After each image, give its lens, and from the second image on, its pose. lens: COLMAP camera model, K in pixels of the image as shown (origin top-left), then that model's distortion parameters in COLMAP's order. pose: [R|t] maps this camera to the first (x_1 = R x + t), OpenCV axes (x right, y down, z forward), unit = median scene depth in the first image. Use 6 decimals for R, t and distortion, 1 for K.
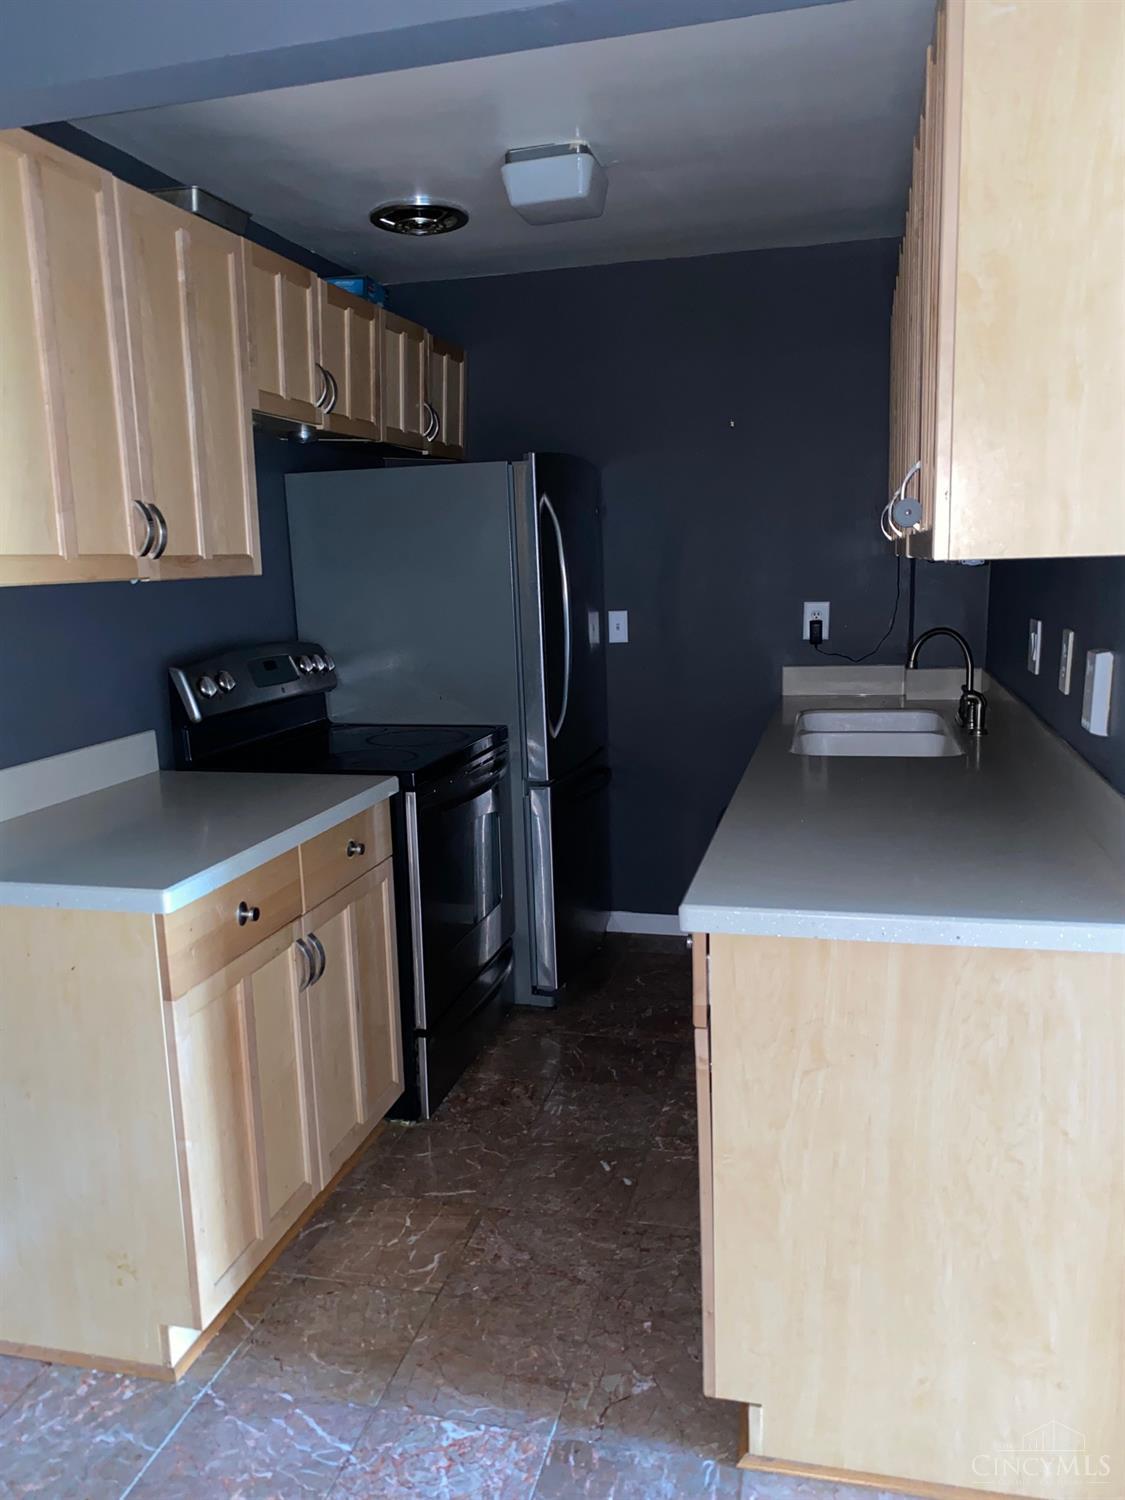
lens RADIAL K [[1146.6, 0, 562.5], [0, 1146.6, 750.0], [0, 0, 1]] dist [0.062277, -0.080884]
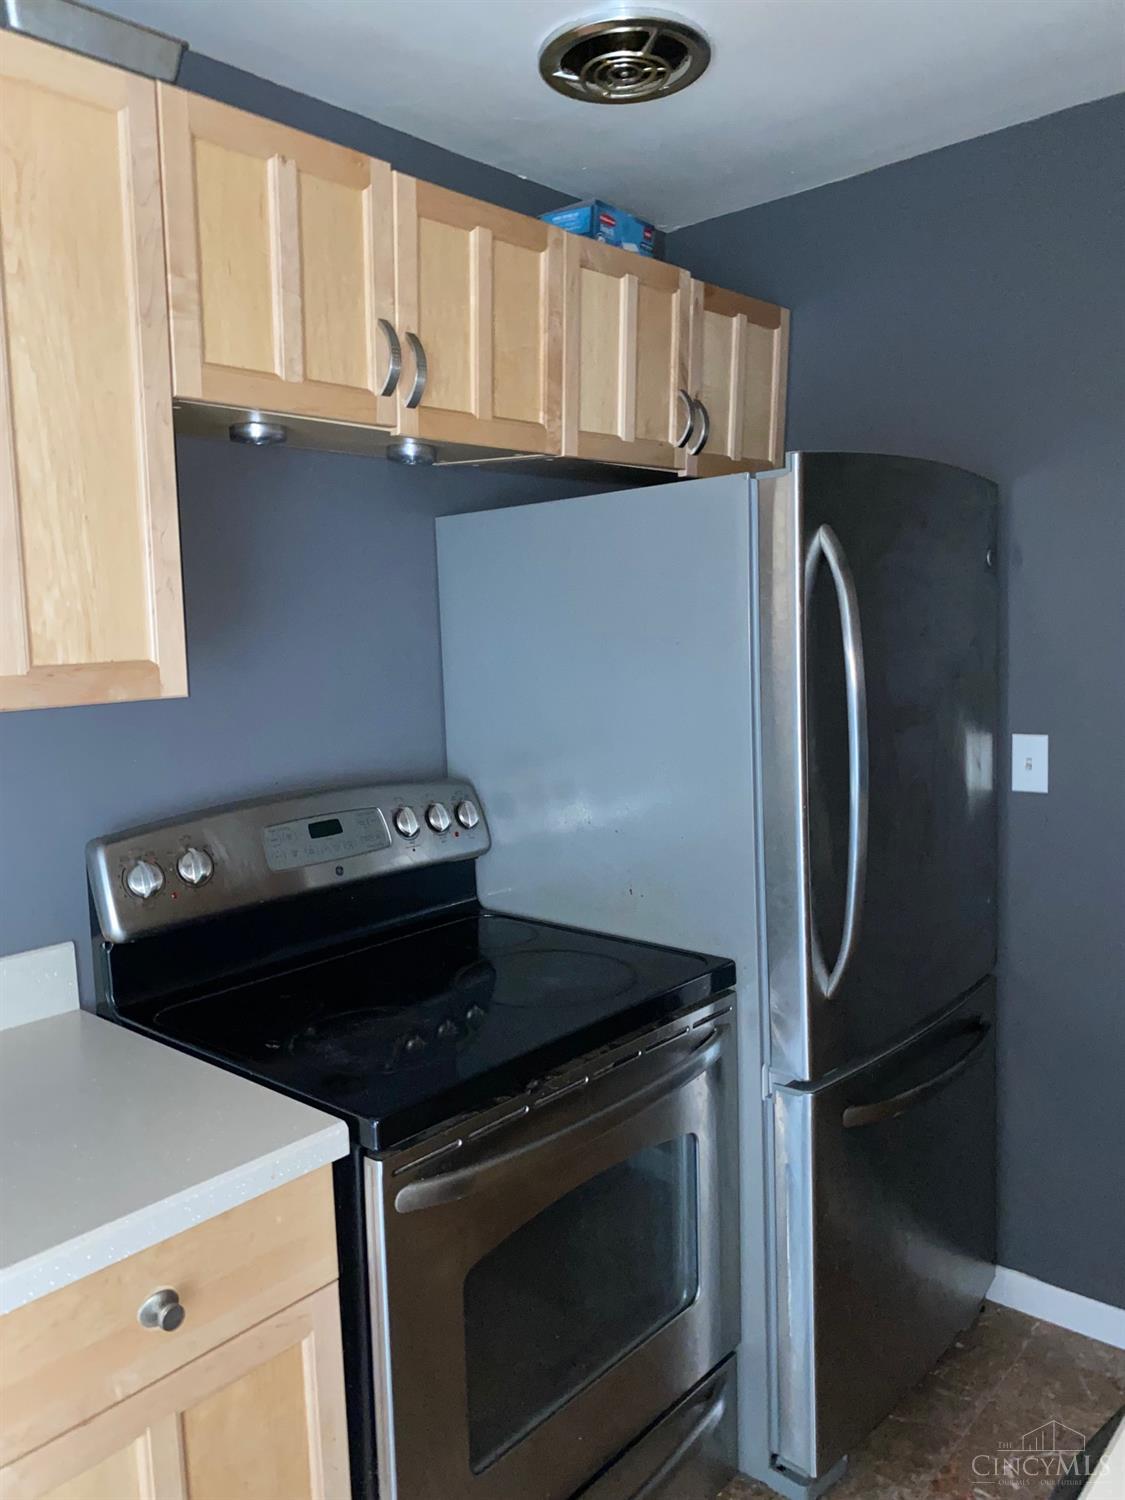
lens RADIAL K [[1060.7, 0, 562.5], [0, 1060.7, 750.0], [0, 0, 1]] dist [0.002168, -0.002627]
pose [[0.876434, 0.048248, -0.479099, 0.117377], [-0.066007, 0.997613, -0.020282, -0.109309], [0.476977, 0.049400, 0.877526, 0.551005]]
